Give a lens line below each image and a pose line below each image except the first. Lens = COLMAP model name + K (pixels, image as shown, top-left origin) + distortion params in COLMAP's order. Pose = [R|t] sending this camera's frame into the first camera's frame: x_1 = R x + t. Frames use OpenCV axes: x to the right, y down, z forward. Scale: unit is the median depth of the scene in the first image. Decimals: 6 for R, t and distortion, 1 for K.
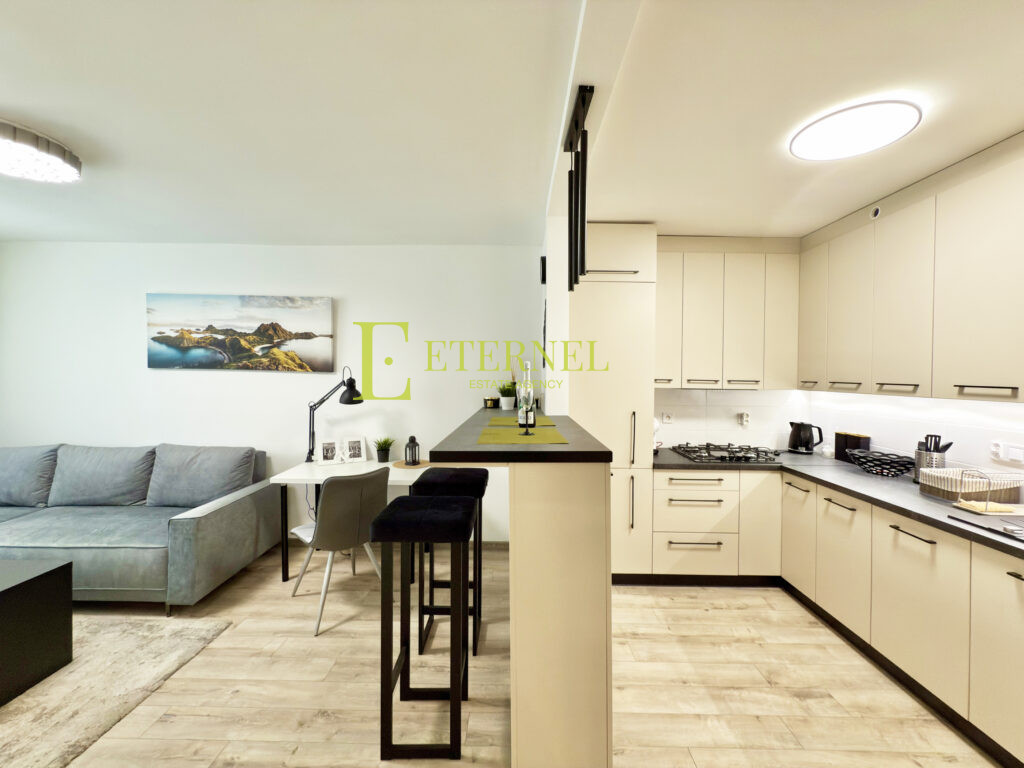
lens RADIAL K [[417.3, 0, 513.3], [0, 417.3, 380.3], [0, 0, 1]] dist [0.000504, 0.000268]
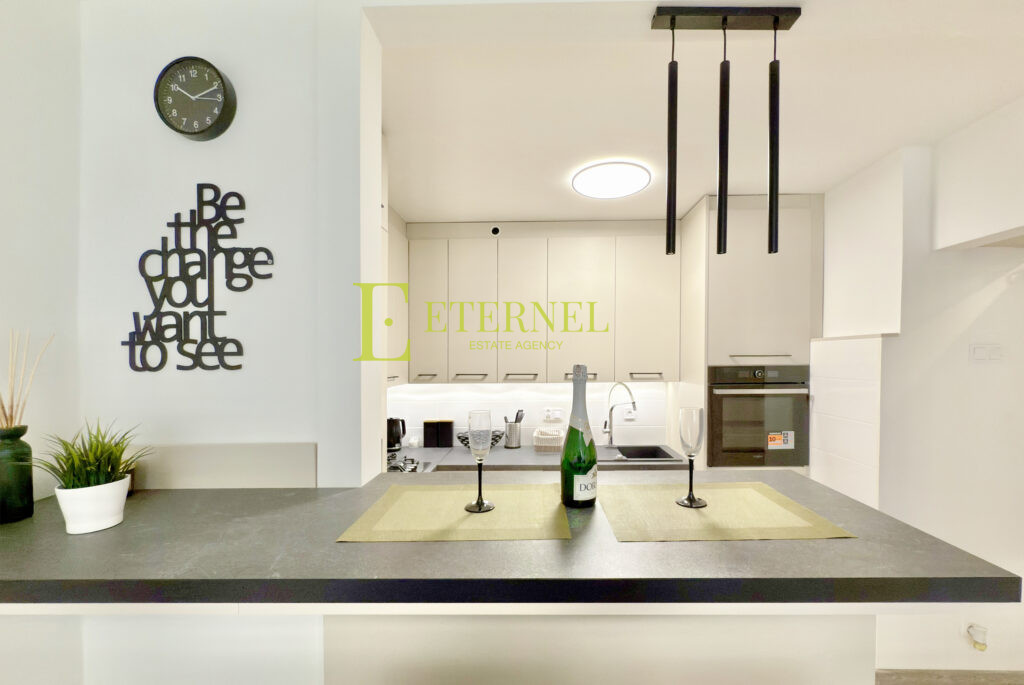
lens RADIAL K [[445.8, 0, 496.3], [0, 445.8, 359.6], [0, 0, 1]] dist [0.001222, -0.000143]
pose [[-0.001583, -0.017544, 0.999845, -0.362234], [0.021774, 0.999608, 0.017575, -0.049541], [-0.999762, 0.021799, -0.001201, 0.881873]]
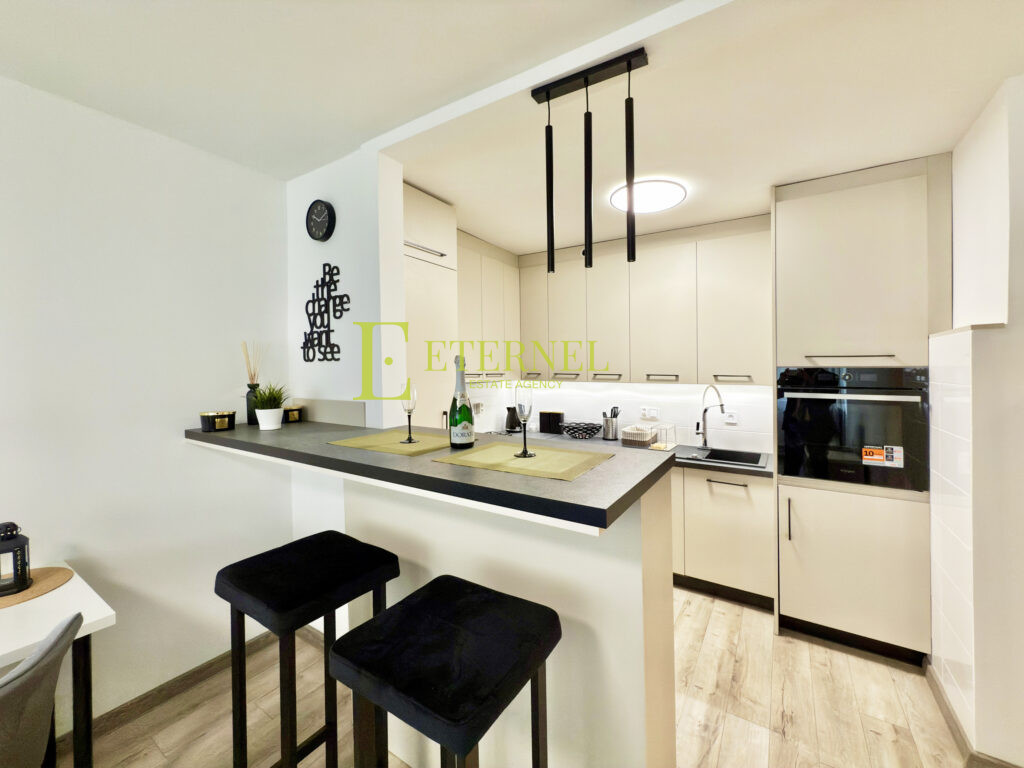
lens RADIAL K [[417.3, 0, 506.6], [0, 417.3, 374.4], [0, 0, 1]] dist [0.000504, 0.000268]
pose [[0.528257, -0.023581, 0.848757, -0.415744], [0.016797, 0.999709, 0.017320, -0.017905], [-0.848918, 0.005107, 0.528500, 0.430847]]
